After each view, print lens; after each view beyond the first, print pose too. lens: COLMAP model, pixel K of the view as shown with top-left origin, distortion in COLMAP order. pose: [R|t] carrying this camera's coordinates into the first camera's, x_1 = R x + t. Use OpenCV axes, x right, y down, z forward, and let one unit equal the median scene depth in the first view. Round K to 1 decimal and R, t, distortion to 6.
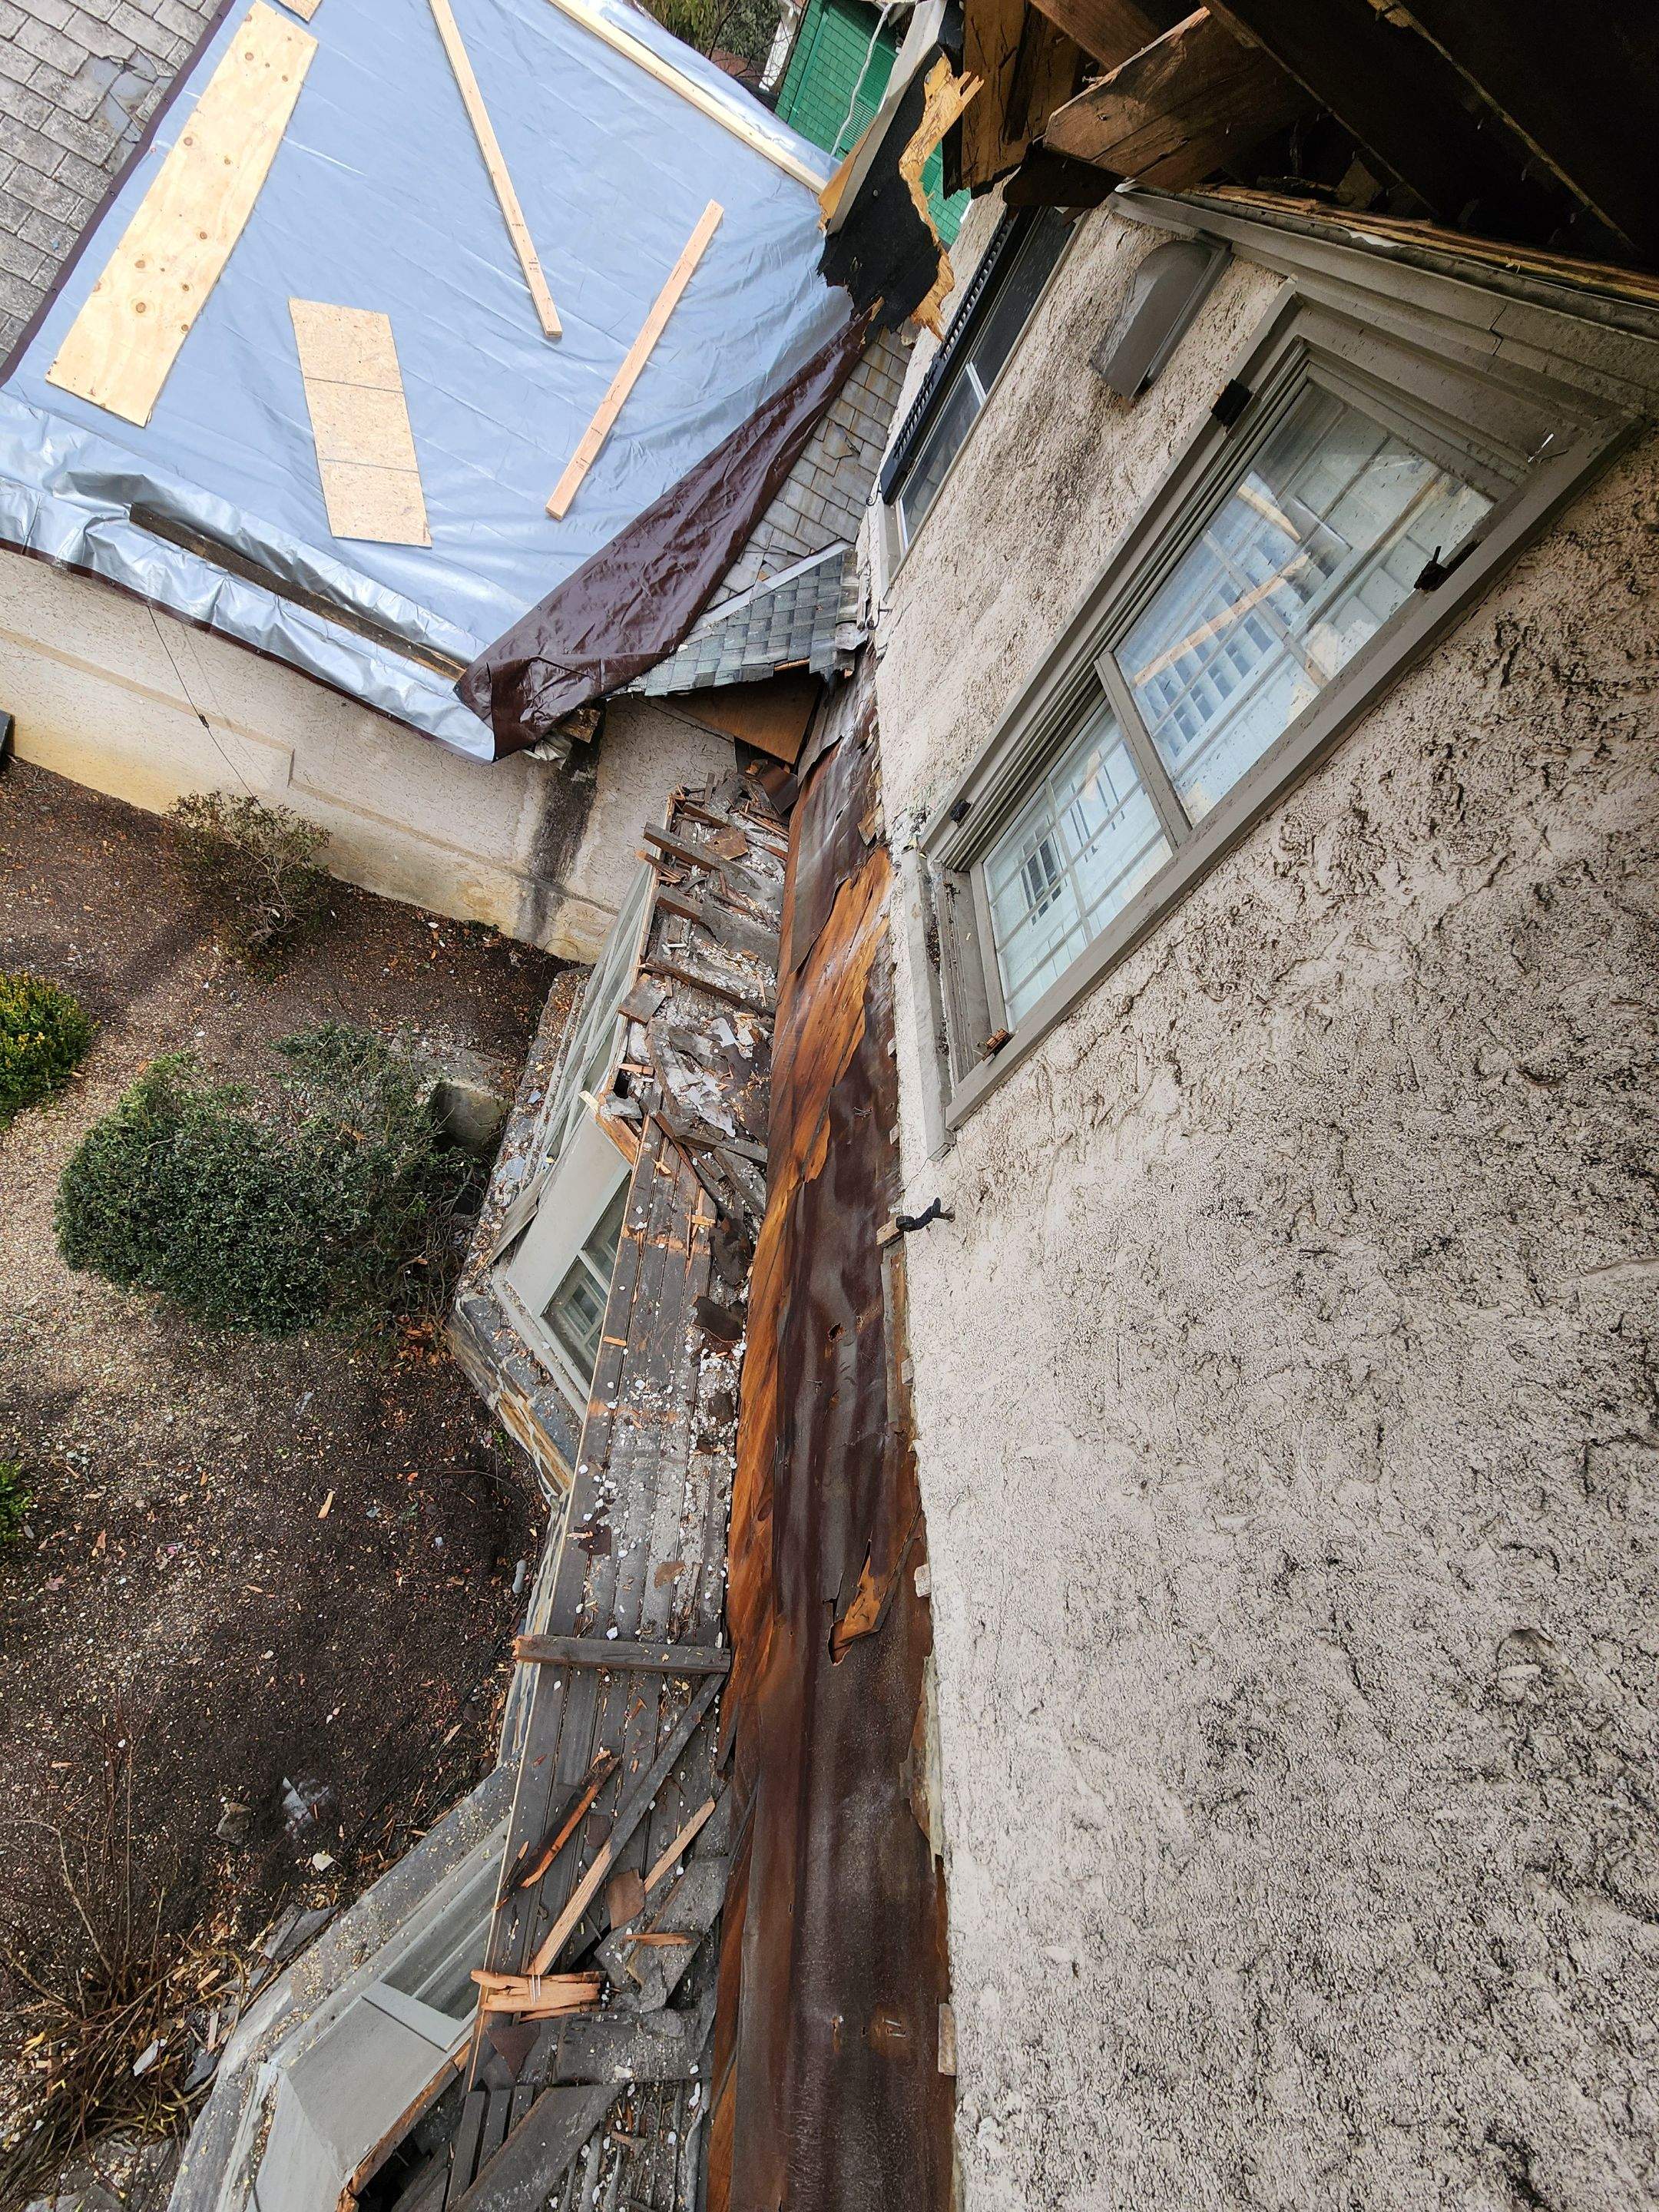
lens RADIAL K [[904.0, 0, 827.8], [0, 904.0, 1105.2], [0, 0, 1]] dist [-0.001851, 0.000406]
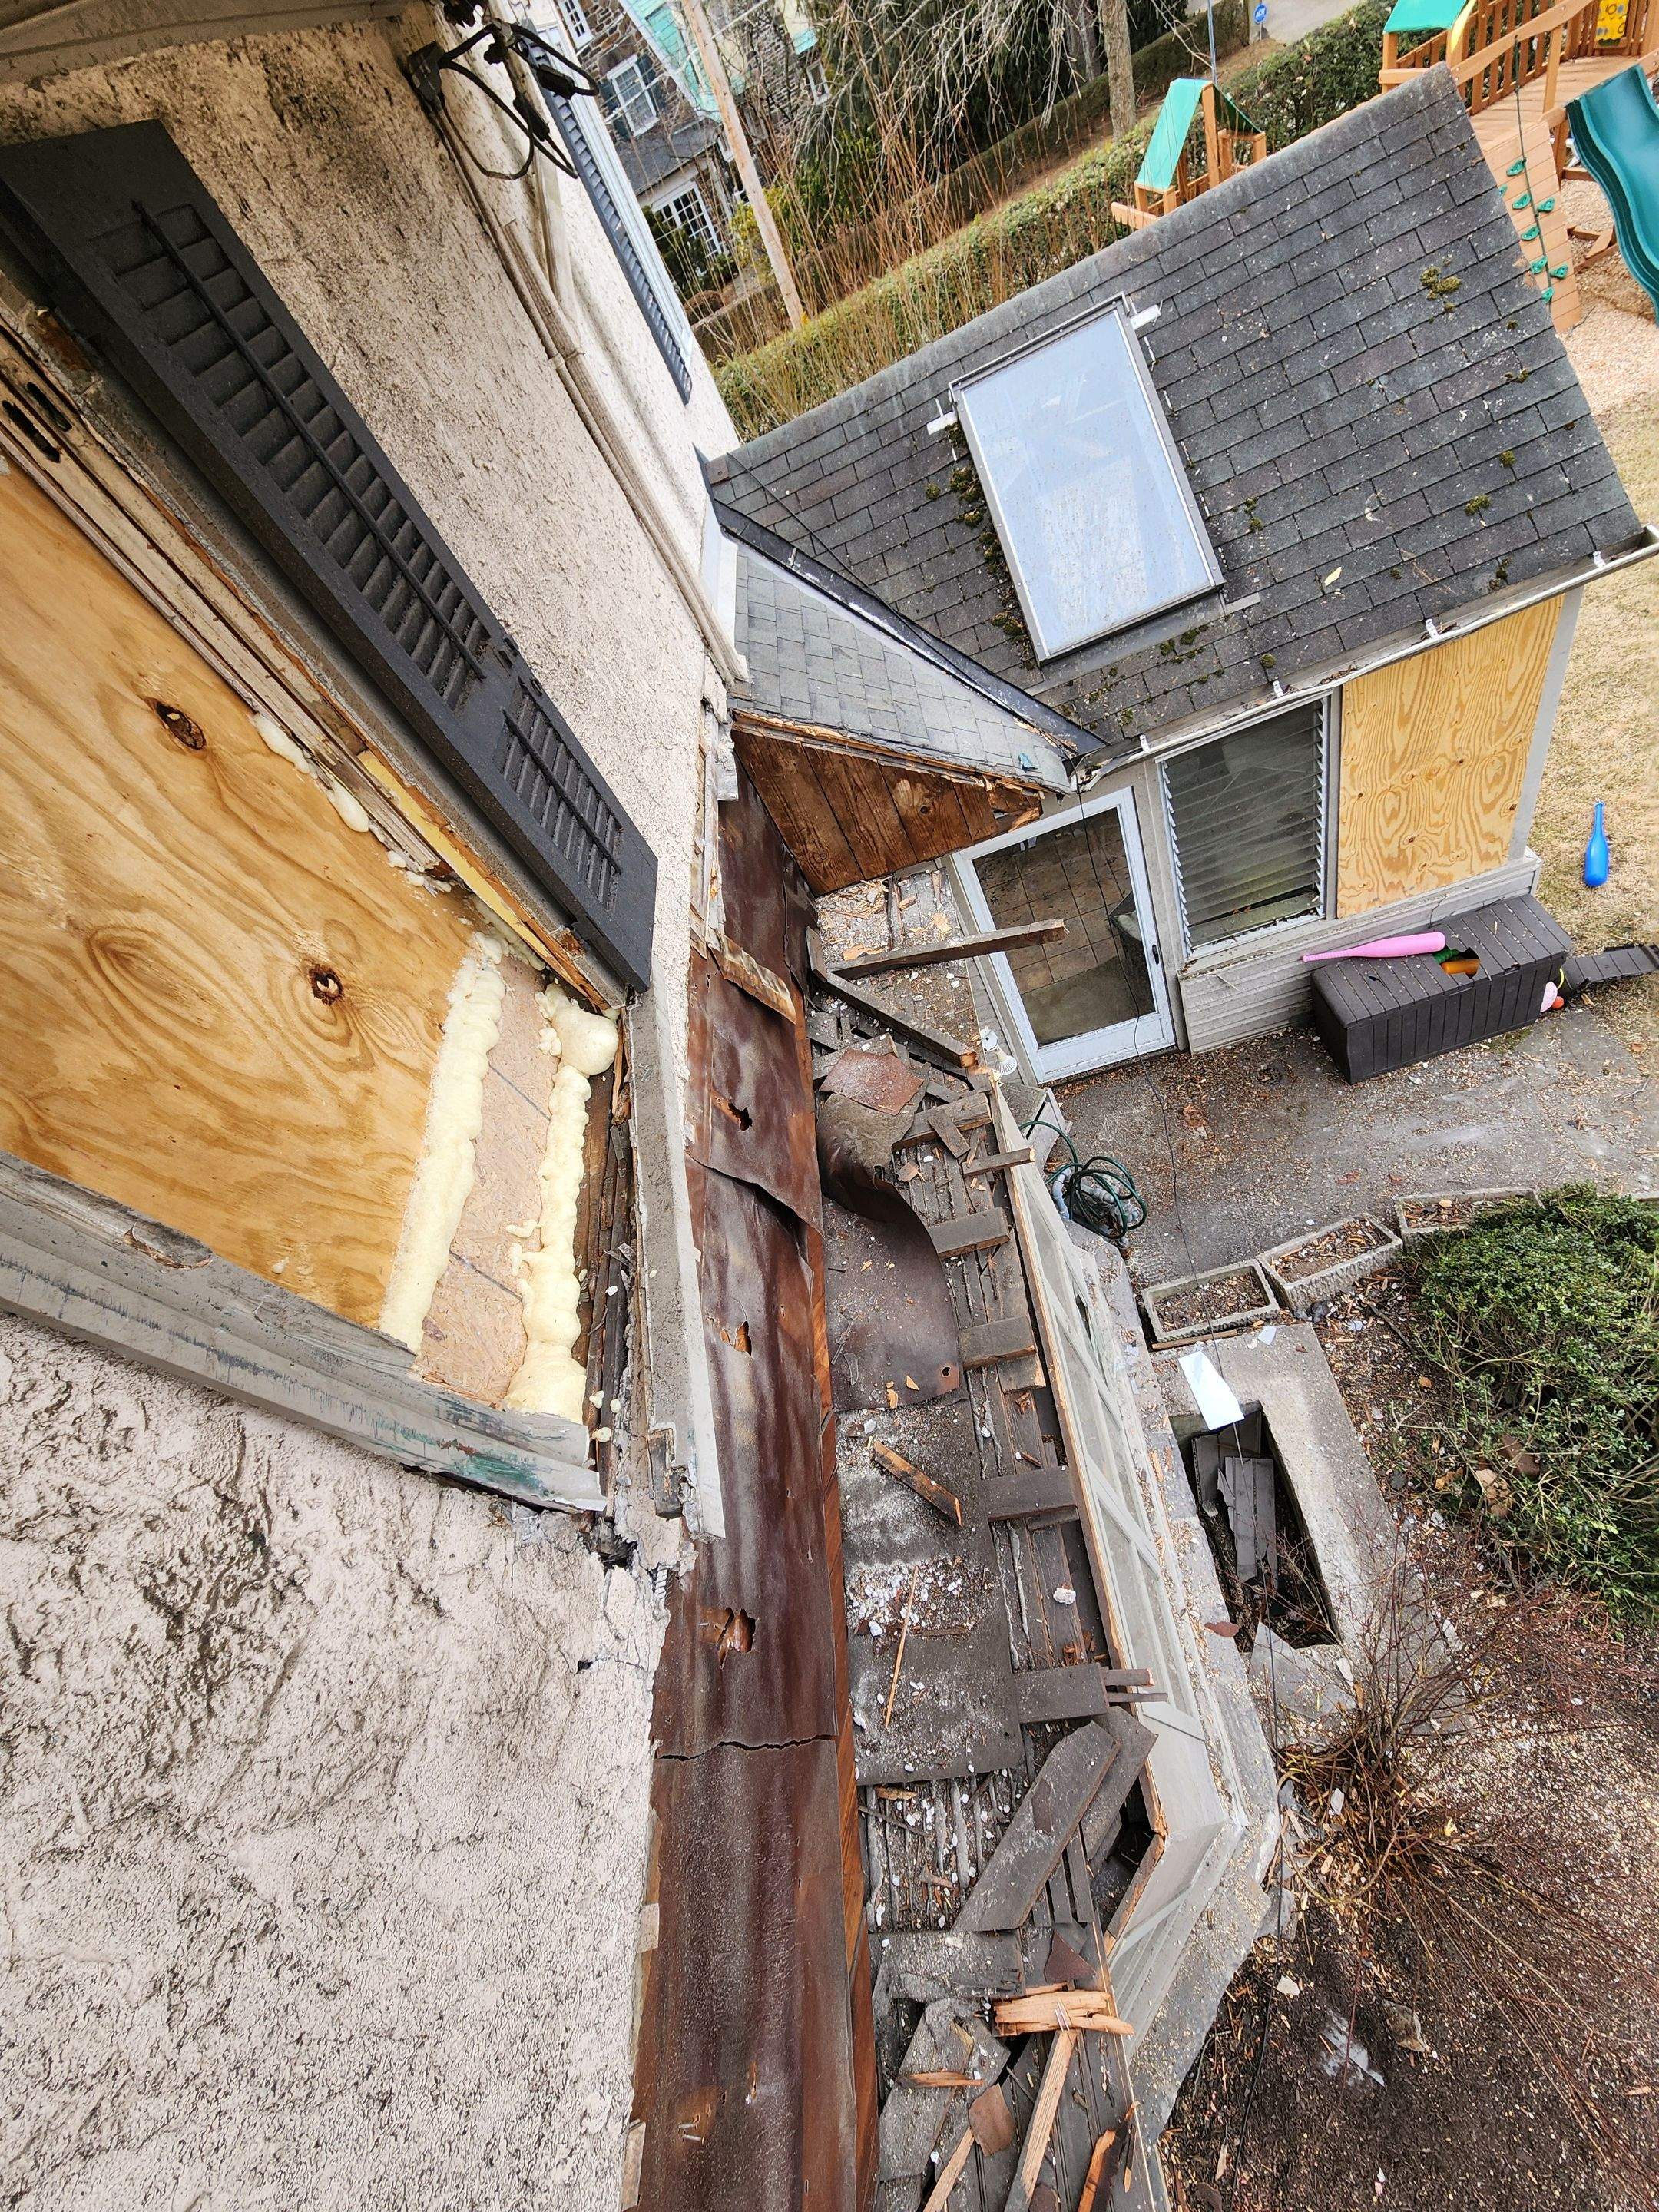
lens RADIAL K [[904.0, 0, 827.8], [0, 904.0, 1105.2], [0, 0, 1]] dist [-0.001851, 0.000406]
pose [[-0.994812, 0.004788, -0.101615, 0.010809], [-0.100873, -0.175640, 0.979273, 0.137069], [-0.013159, 0.984443, 0.175211, -0.073620]]
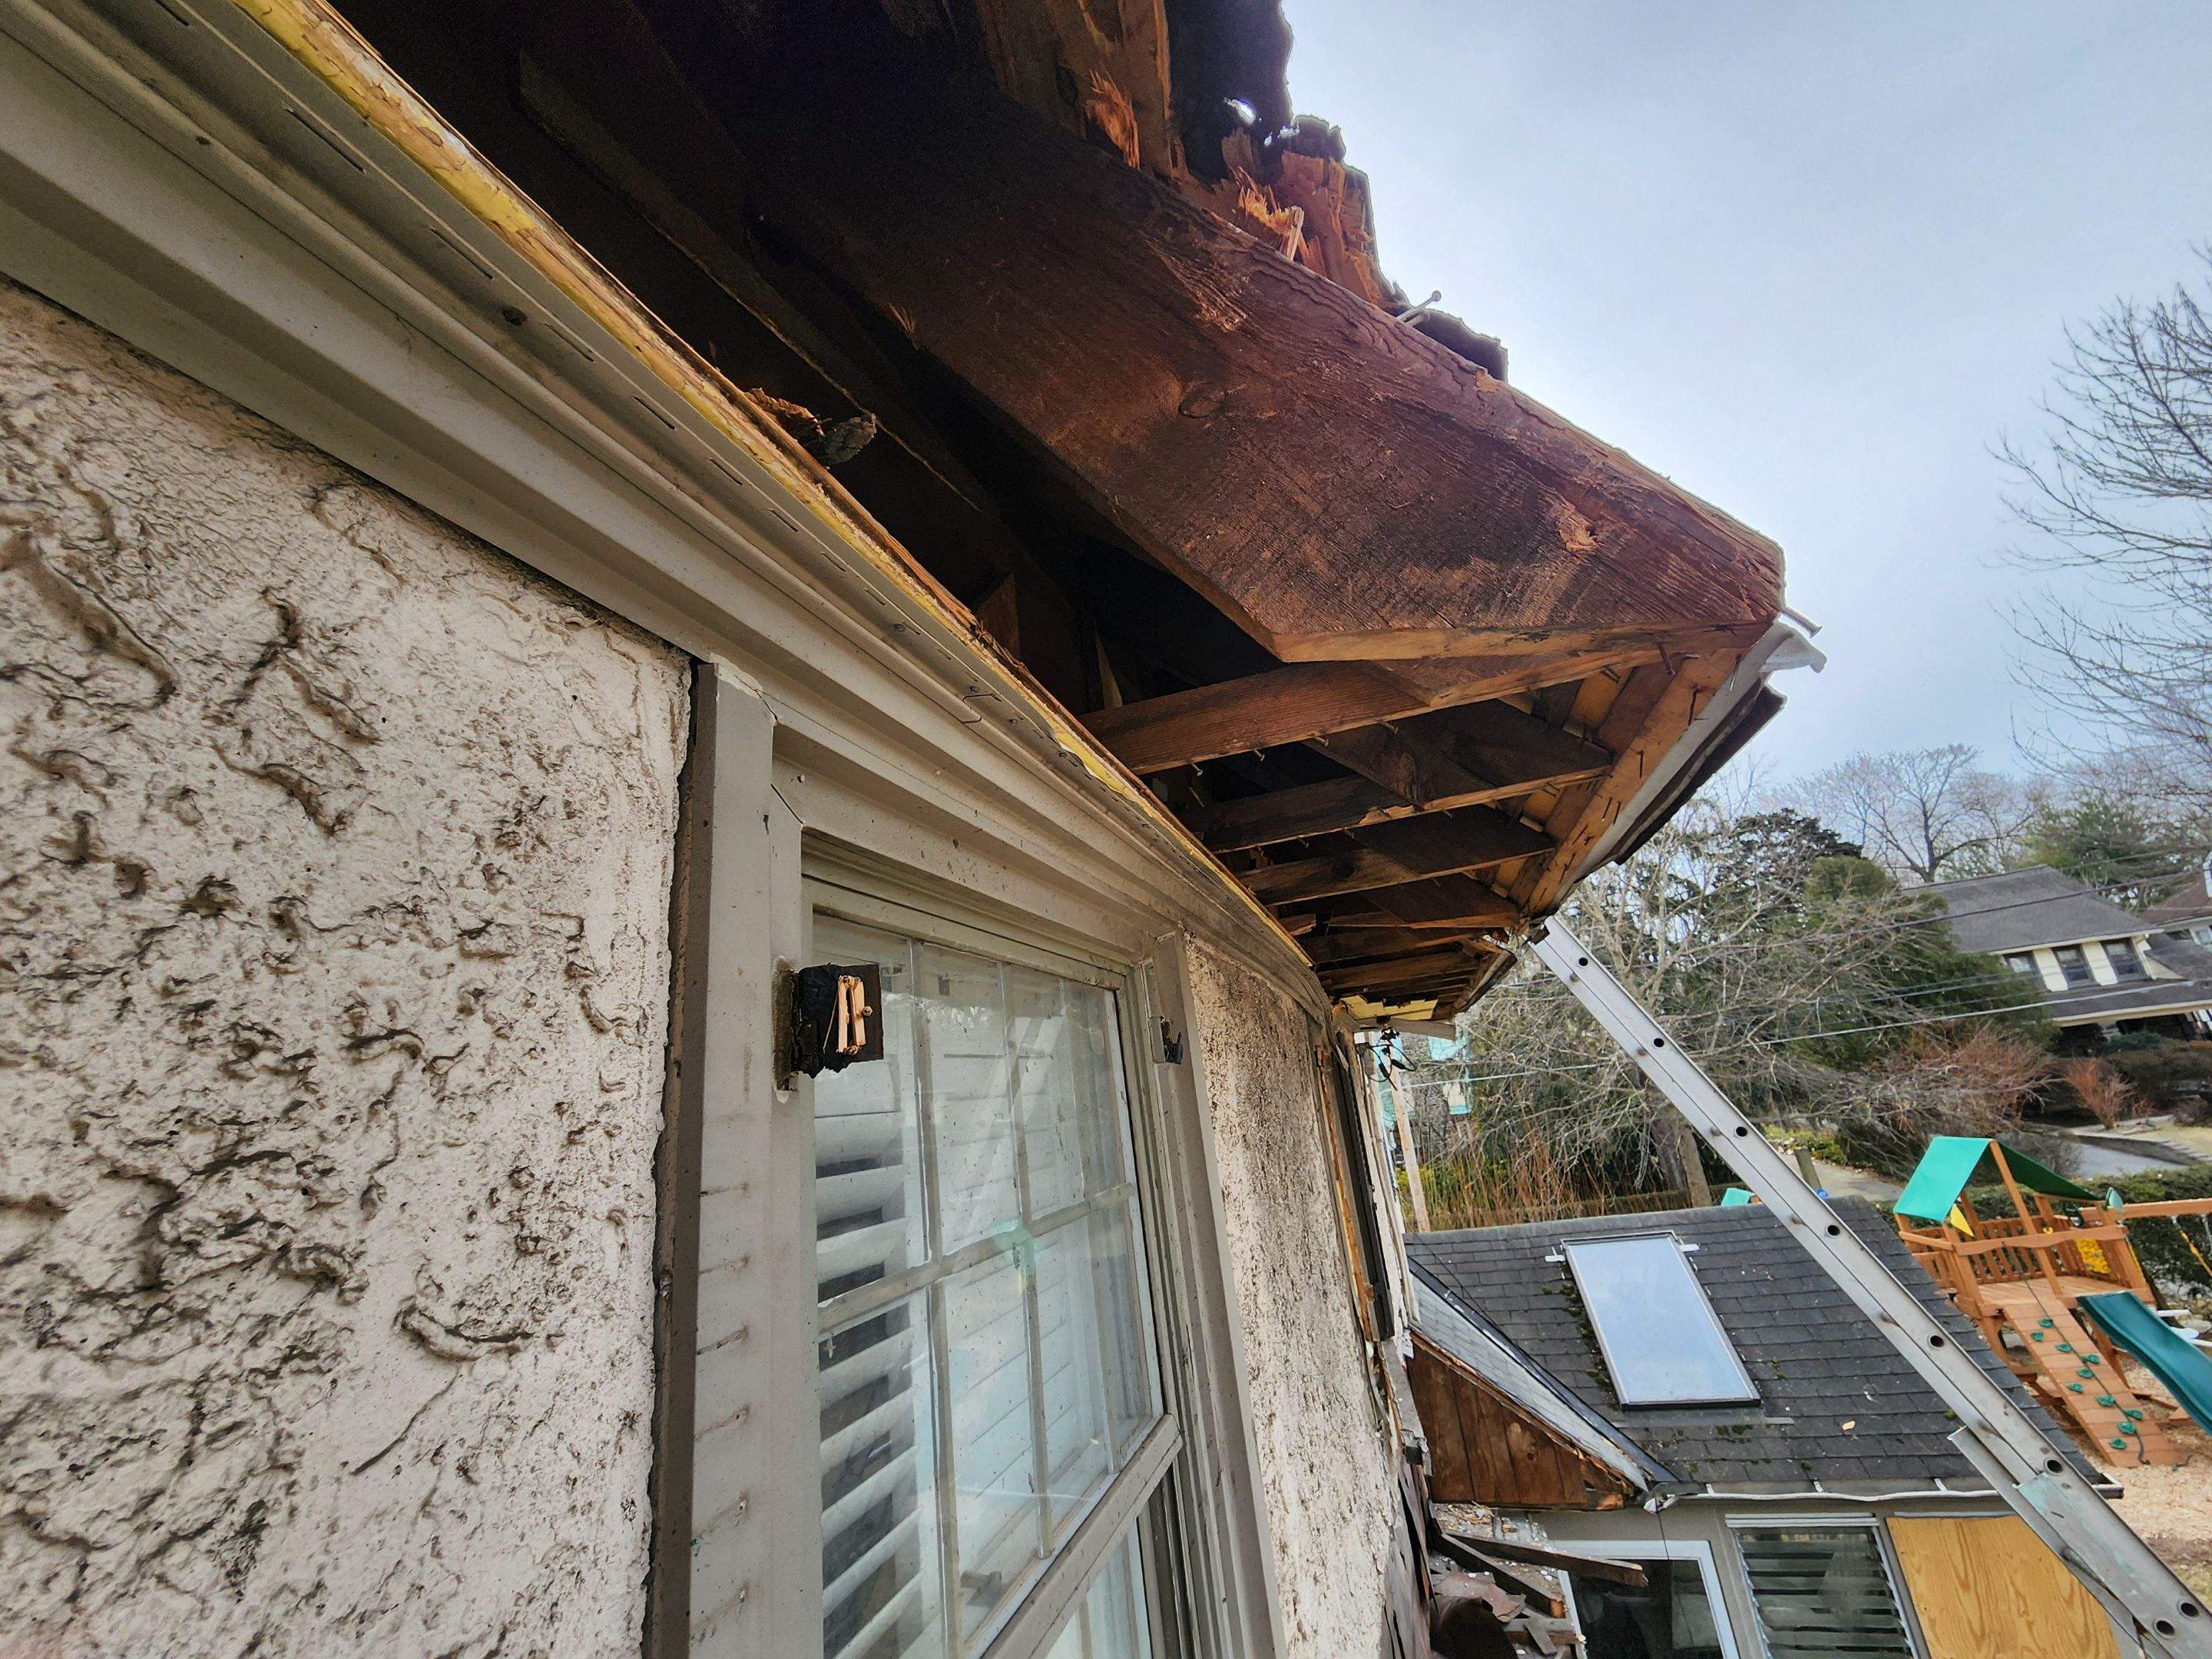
lens RADIAL K [[904.0, 0, 1106.0], [0, 904.0, 829.5], [0, 0, 1]] dist [-0.001851, 0.000406]
pose [[-0.894530, -0.259227, 0.364168, 0.159470], [0.013537, 0.798593, 0.601719, -0.607407], [-0.446804, 0.543185, -0.710856, 0.683040]]
